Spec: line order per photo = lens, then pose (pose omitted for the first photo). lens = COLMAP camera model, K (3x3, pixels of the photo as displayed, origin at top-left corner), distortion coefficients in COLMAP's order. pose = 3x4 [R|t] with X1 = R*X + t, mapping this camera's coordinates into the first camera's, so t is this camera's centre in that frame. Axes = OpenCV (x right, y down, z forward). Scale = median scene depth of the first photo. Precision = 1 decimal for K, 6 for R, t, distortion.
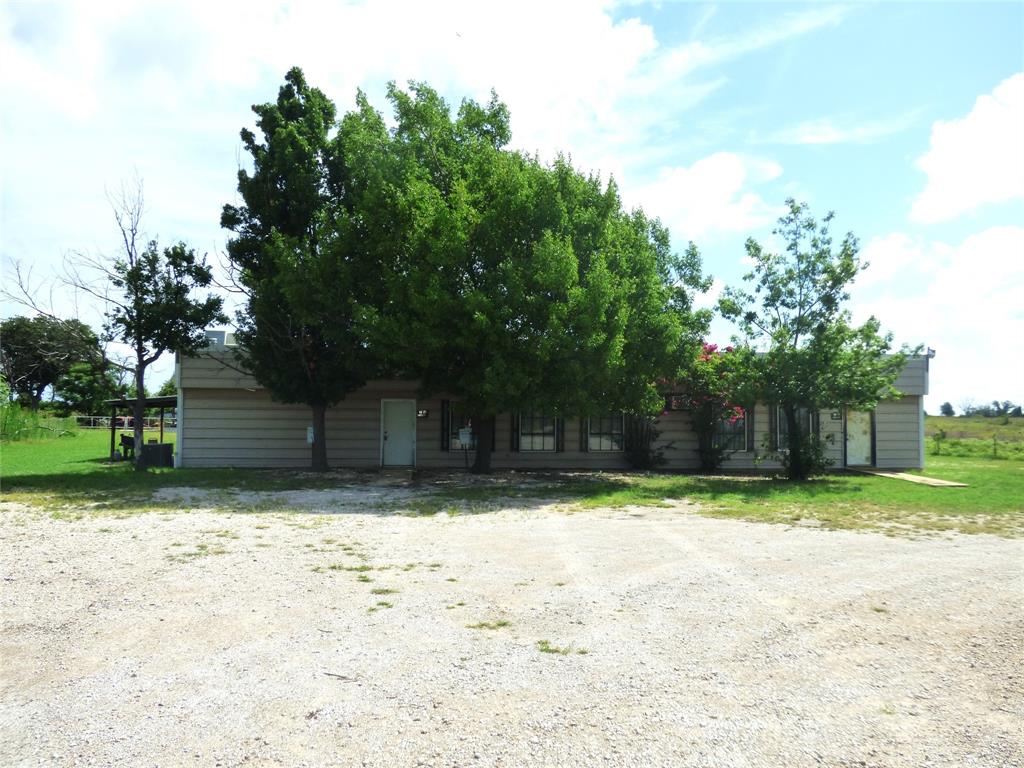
lens RADIAL K [[795.2, 0, 515.0], [0, 795.2, 375.8], [0, 0, 1]] dist [-0.027480, -0.002316]
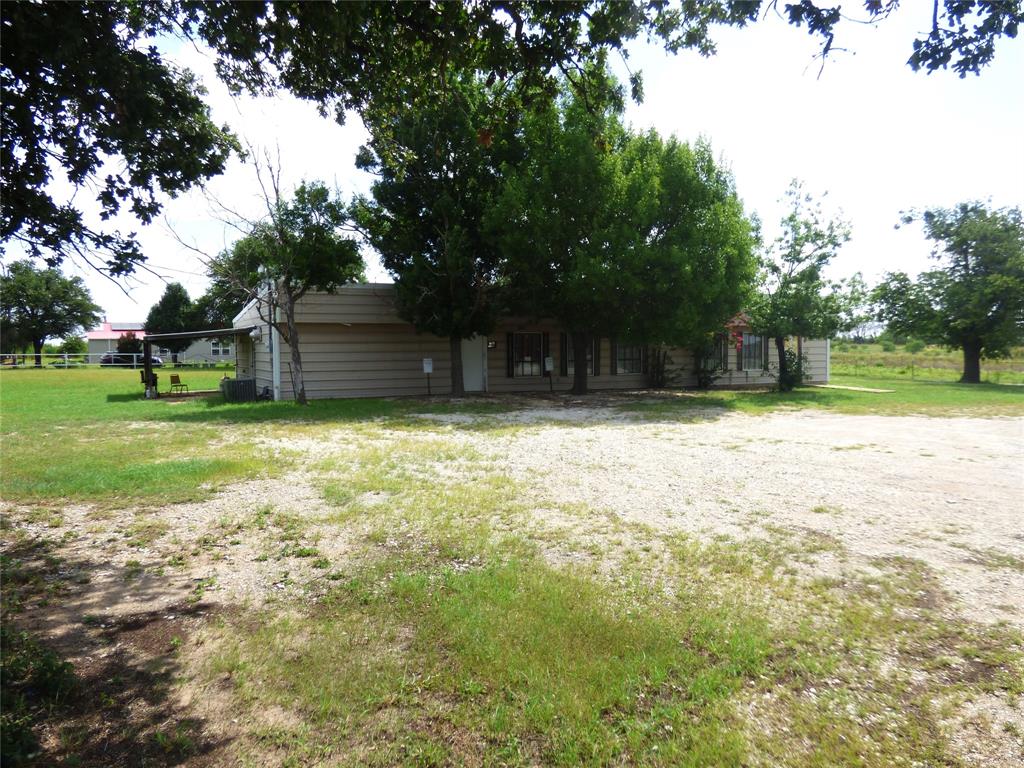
lens RADIAL K [[795.2, 0, 508.4], [0, 795.2, 381.5], [0, 0, 1]] dist [-0.027480, -0.002316]
pose [[0.932300, -0.028131, 0.360591, -0.501423], [-0.007736, 0.995192, 0.097638, -0.010733], [-0.361604, -0.093818, 0.927600, -0.057127]]
